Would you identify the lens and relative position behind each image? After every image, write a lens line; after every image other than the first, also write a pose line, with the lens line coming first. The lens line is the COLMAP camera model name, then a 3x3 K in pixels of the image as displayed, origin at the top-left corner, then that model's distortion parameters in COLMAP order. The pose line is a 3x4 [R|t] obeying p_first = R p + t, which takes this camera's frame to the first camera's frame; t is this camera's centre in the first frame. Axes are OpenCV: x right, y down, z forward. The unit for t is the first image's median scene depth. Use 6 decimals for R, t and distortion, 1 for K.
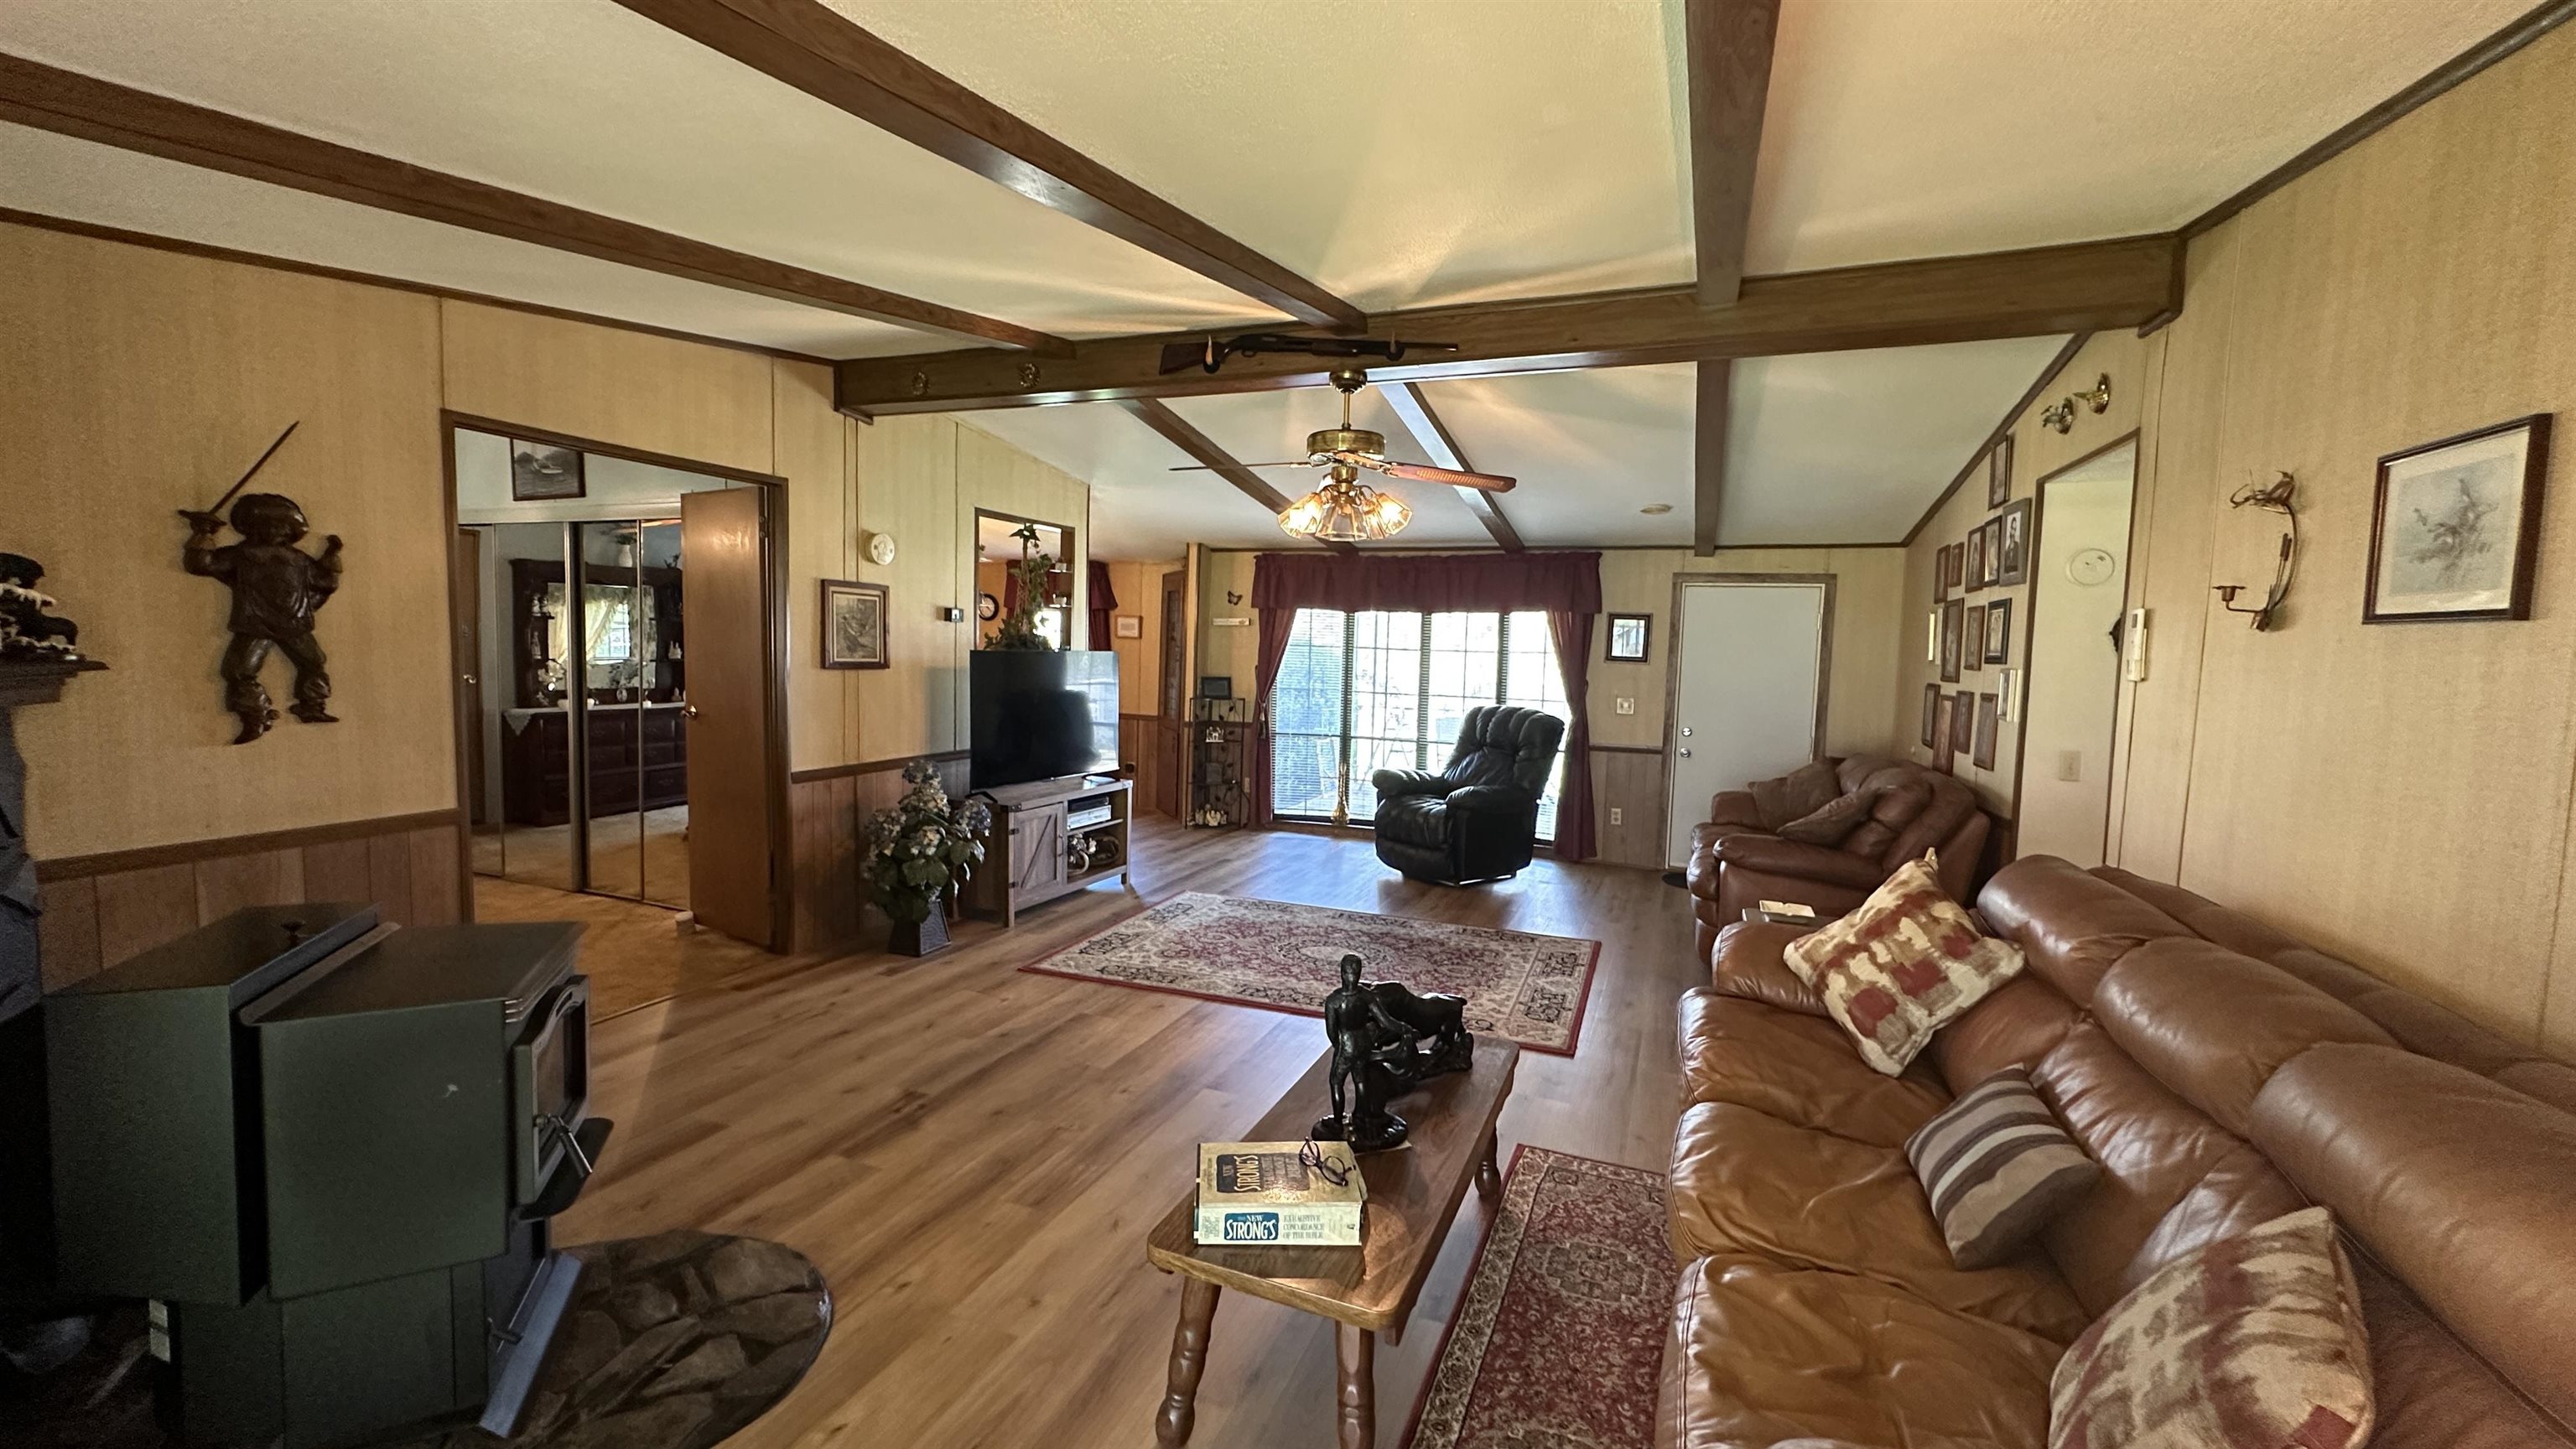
lens RADIAL K [[1027.2, 0, 1286.9], [0, 1027.2, 722.5], [0, 0, 1]] dist [-0.000974, 0.000411]
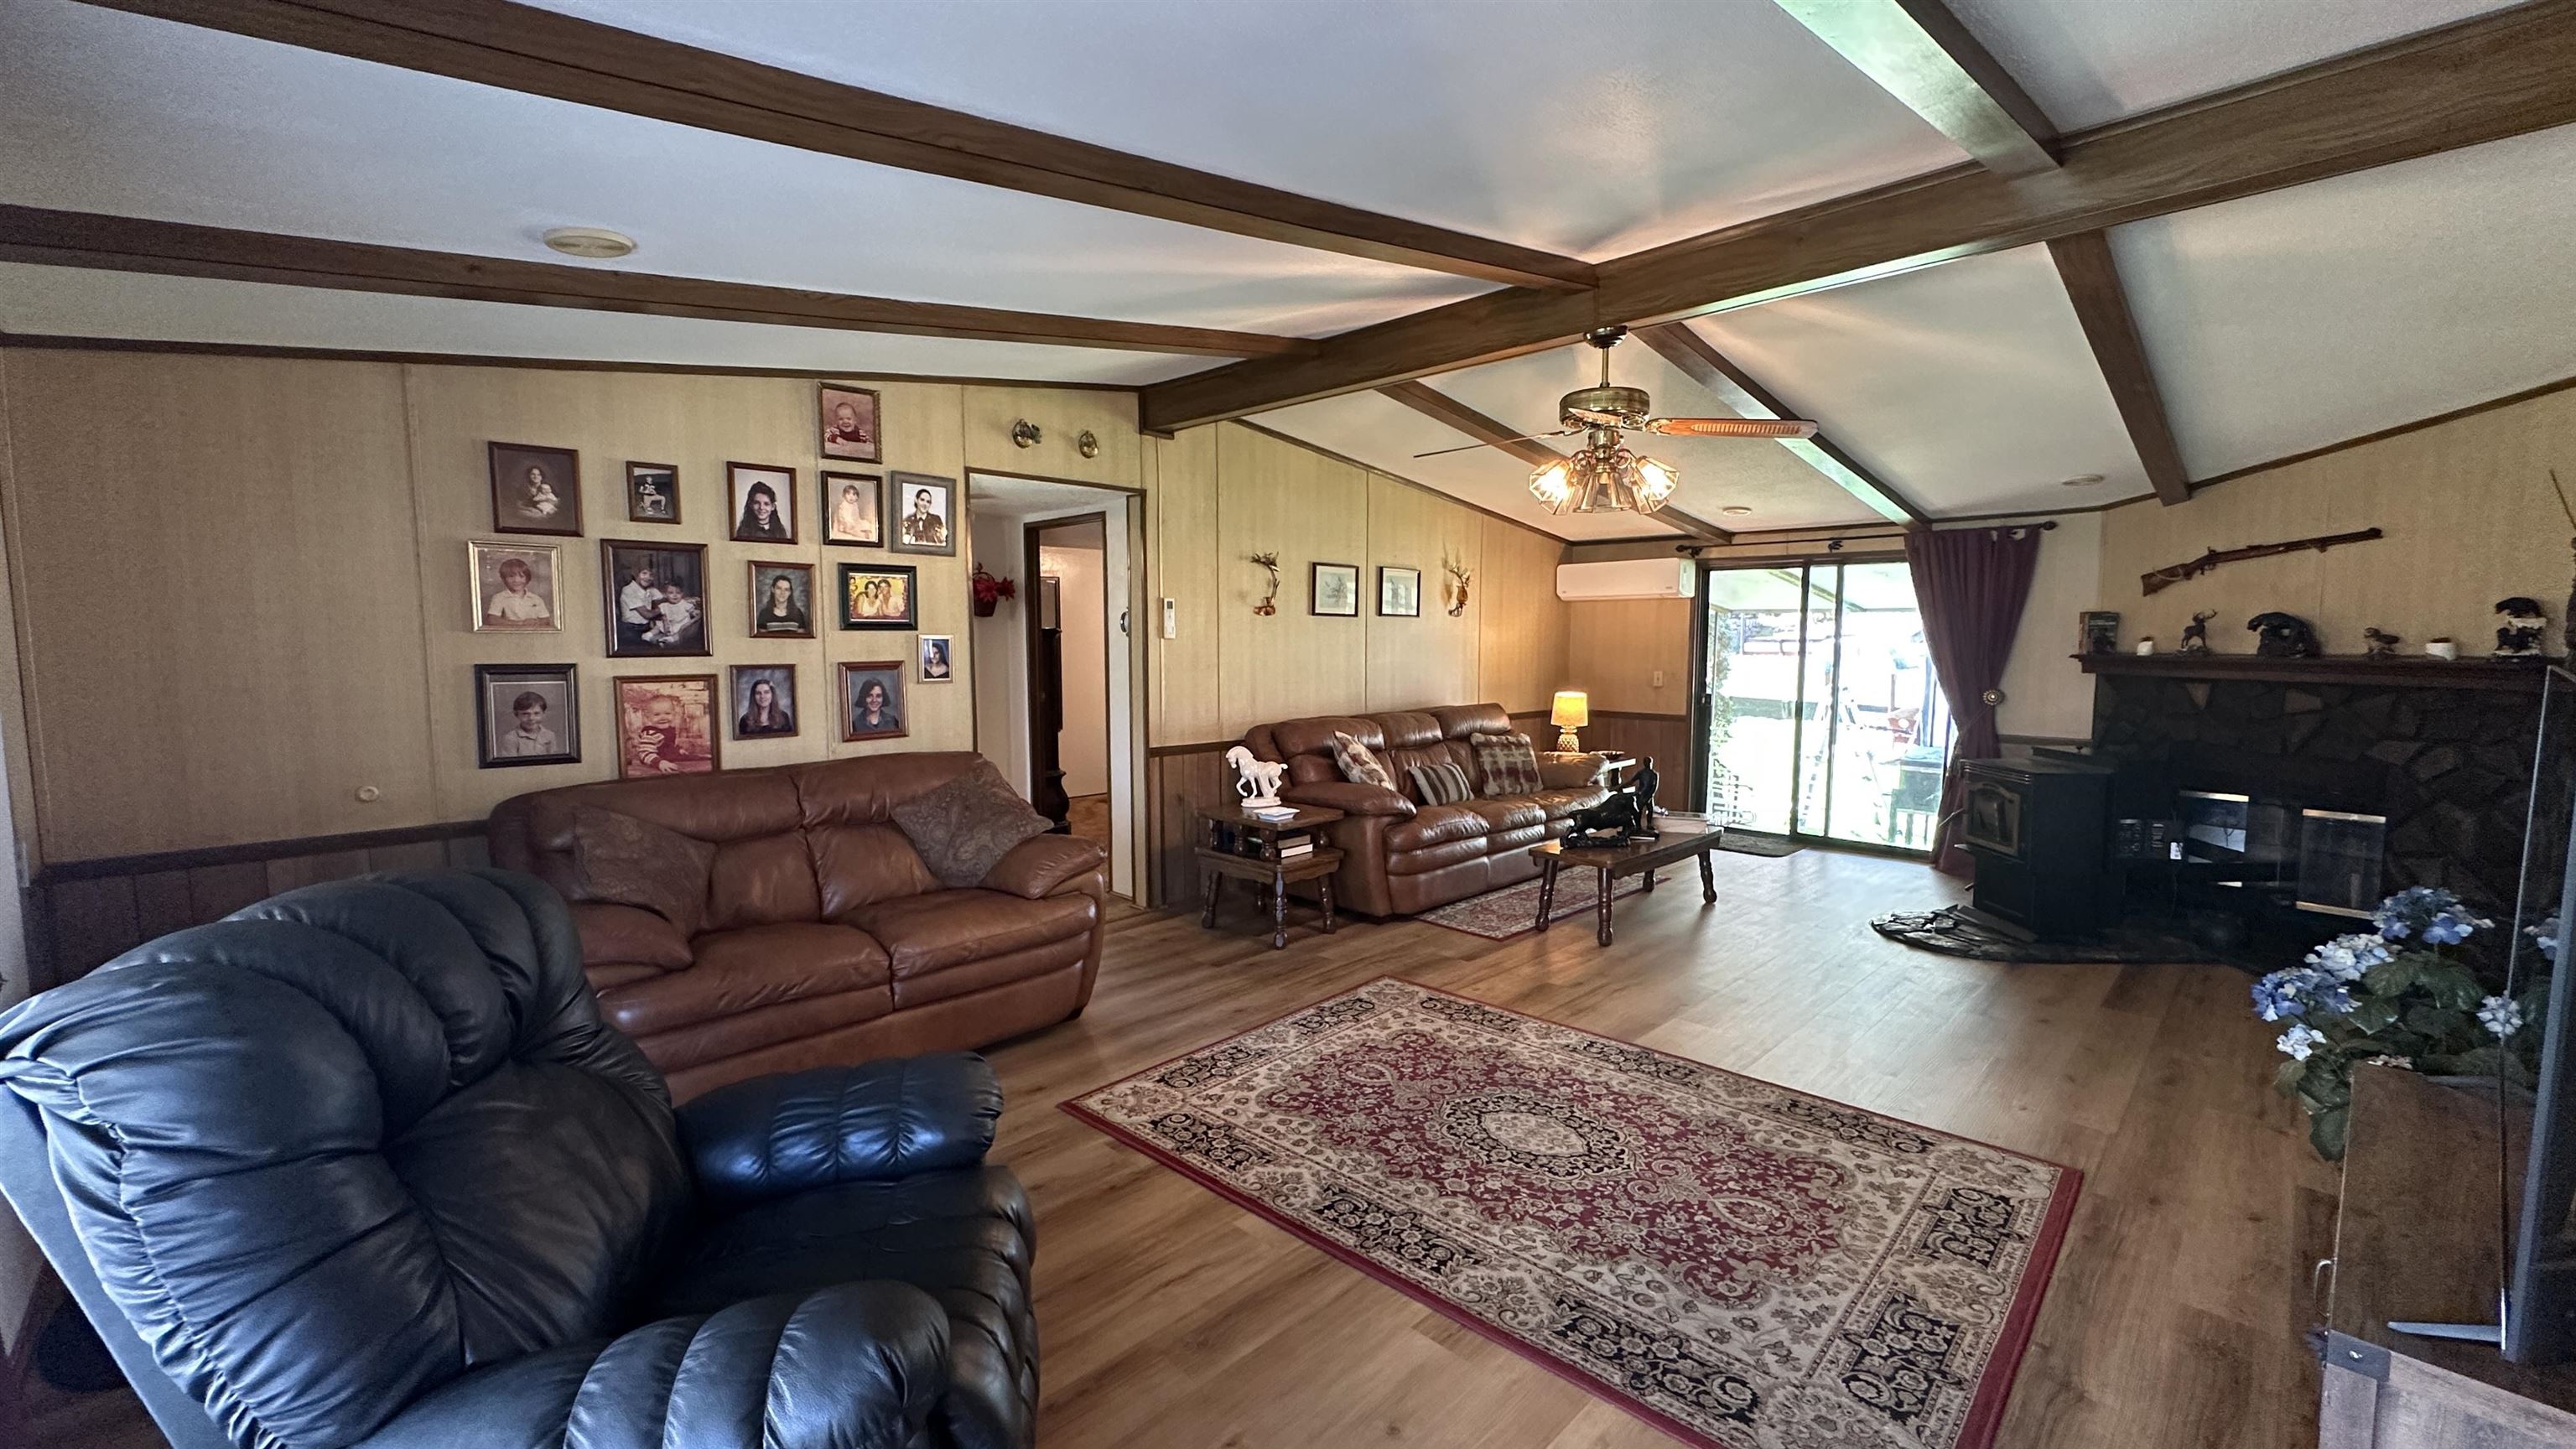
lens RADIAL K [[1027.2, 0, 1286.9], [0, 1027.2, 722.5], [0, 0, 1]] dist [-0.000974, 0.000411]
pose [[-0.917453, -0.061724, 0.393027, -0.057809], [0.004308, 0.986292, 0.164951, -0.144904], [-0.397821, 0.153028, -0.904611, 1.937971]]
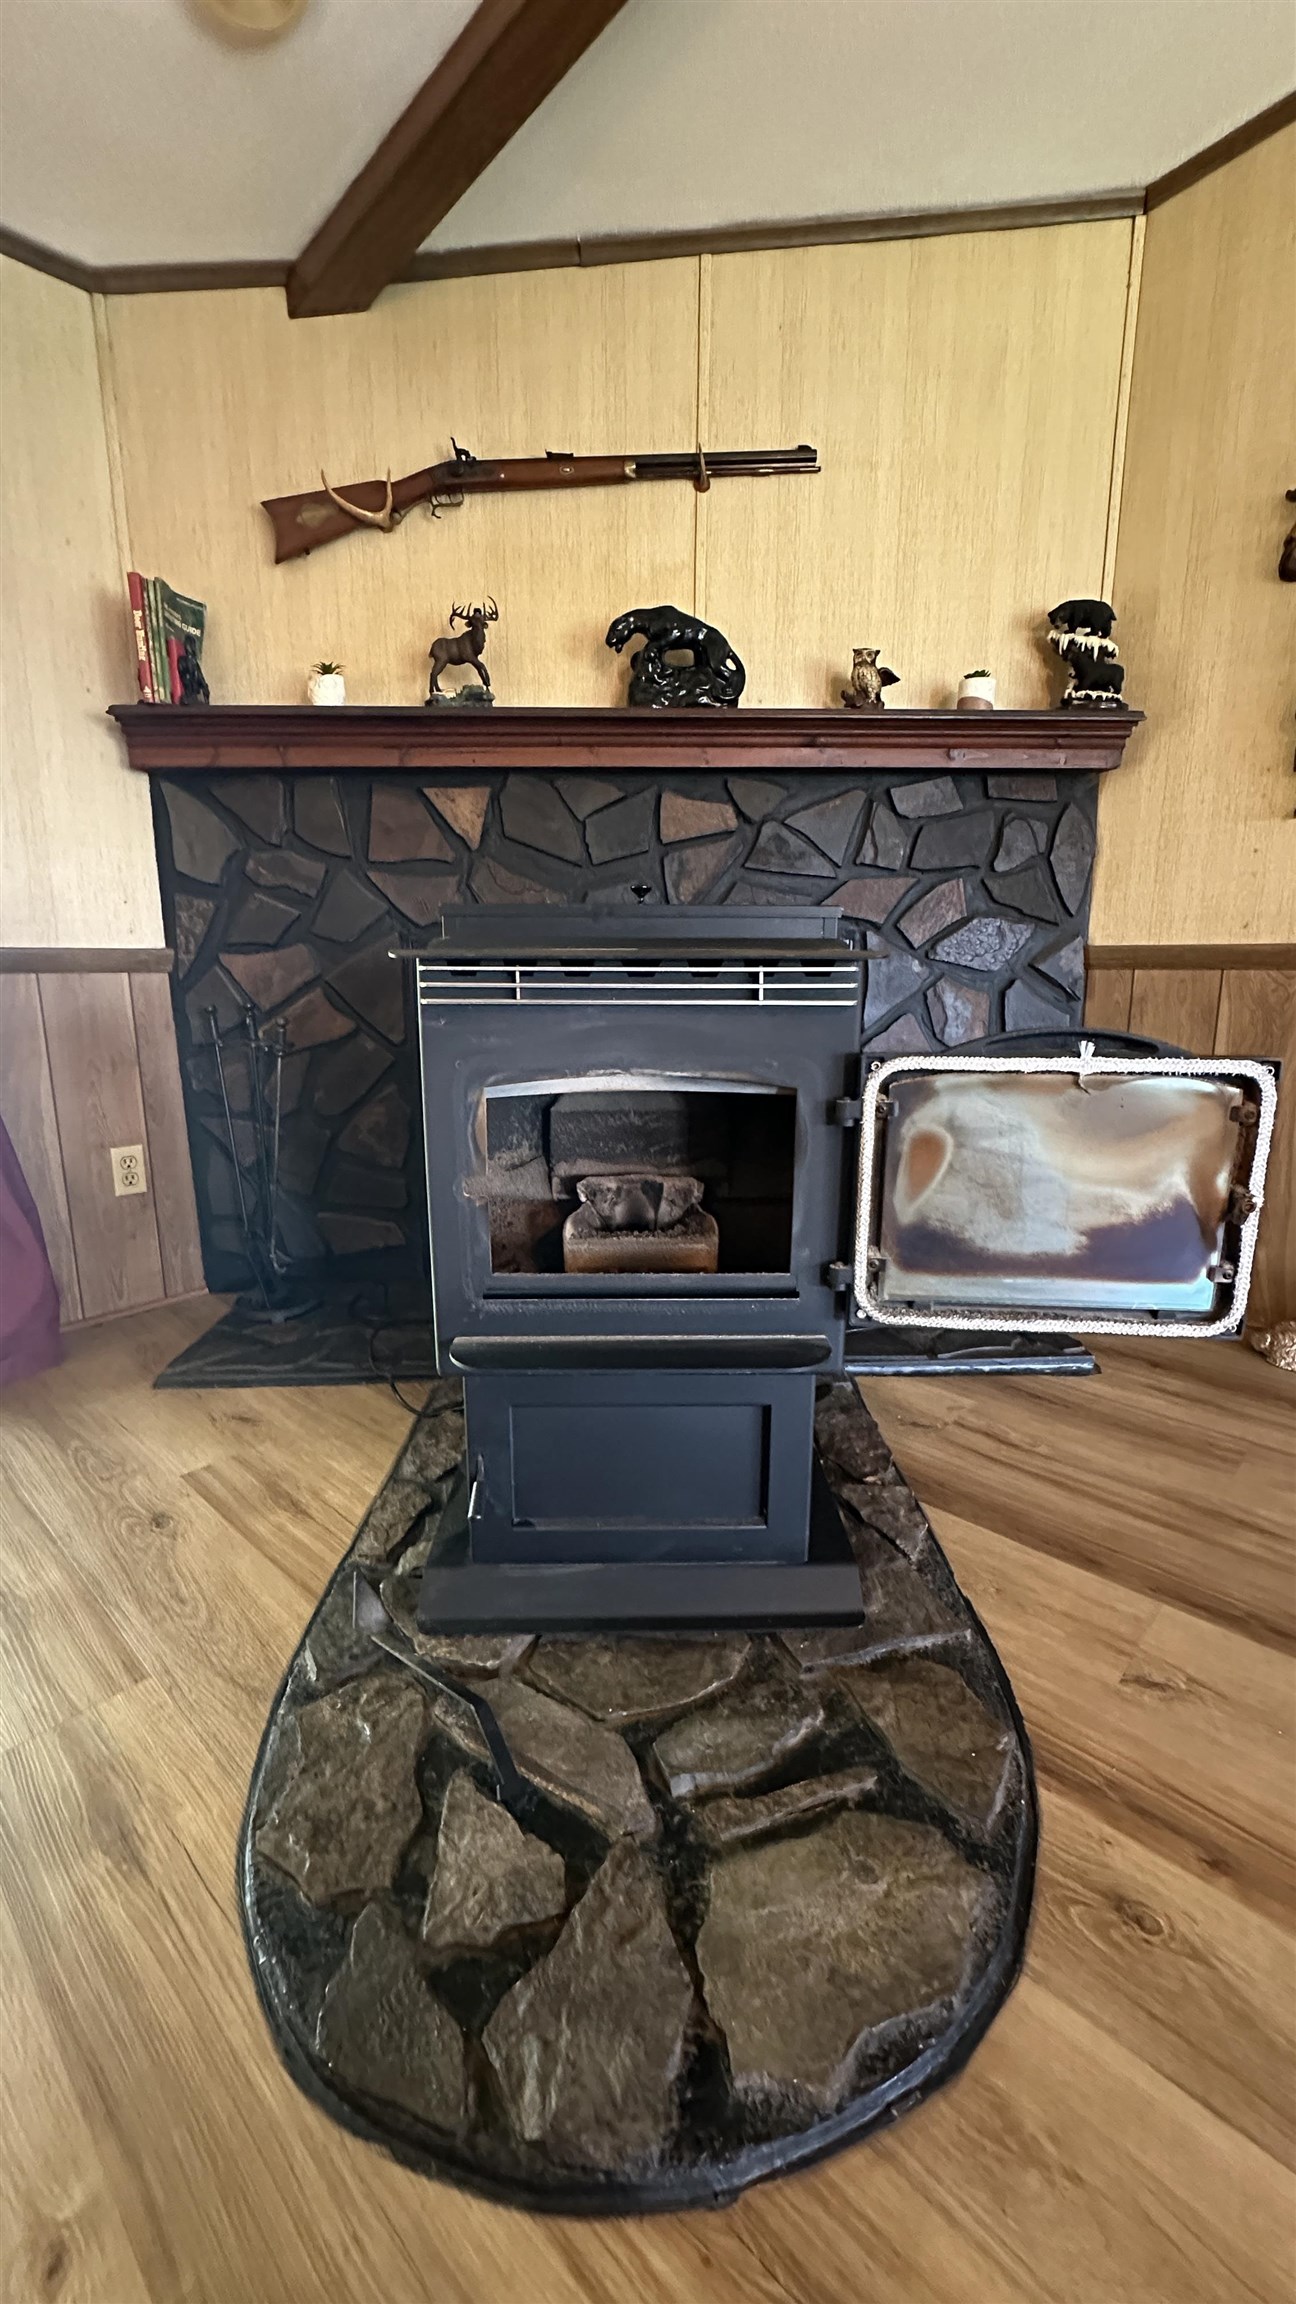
lens RADIAL K [[918.8, 0, 642.3], [0, 918.8, 1150.0], [0, 0, 1]] dist [-0.000974, 0.000411]
pose [[-0.370872, 0.159036, -0.914965, -0.136641], [-0.080911, 0.975948, 0.202432, 0.114560], [0.925153, 0.149107, -0.349084, 0.587188]]
